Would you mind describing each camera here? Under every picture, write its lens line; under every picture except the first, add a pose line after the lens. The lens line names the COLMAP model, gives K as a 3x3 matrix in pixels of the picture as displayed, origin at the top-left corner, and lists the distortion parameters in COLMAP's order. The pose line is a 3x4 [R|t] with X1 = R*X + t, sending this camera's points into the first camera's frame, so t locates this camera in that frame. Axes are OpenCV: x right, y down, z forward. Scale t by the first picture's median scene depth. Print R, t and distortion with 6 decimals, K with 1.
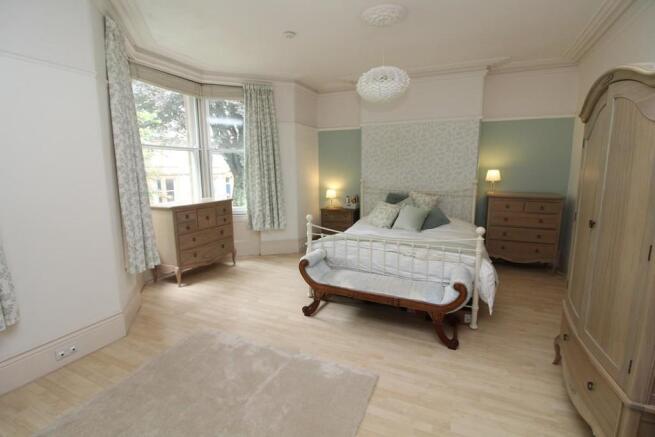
lens RADIAL K [[307.0, 0, 330.8], [0, 307.0, 216.8], [0, 0, 1]] dist [-0.000068, -0.015553]
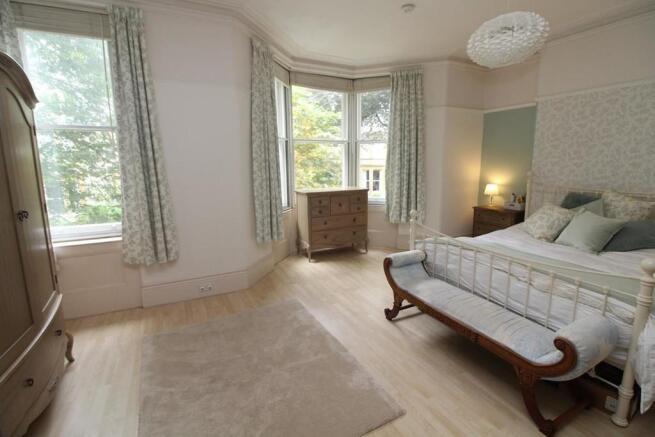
lens RADIAL K [[307.0, 0, 330.8], [0, 307.0, 216.8], [0, 0, 1]] dist [-0.000068, -0.015553]
pose [[0.773418, 0.108155, -0.624602, 0.239257], [-0.092604, 0.994044, 0.057459, -0.013107], [0.627096, 0.013401, 0.778827, 0.127901]]
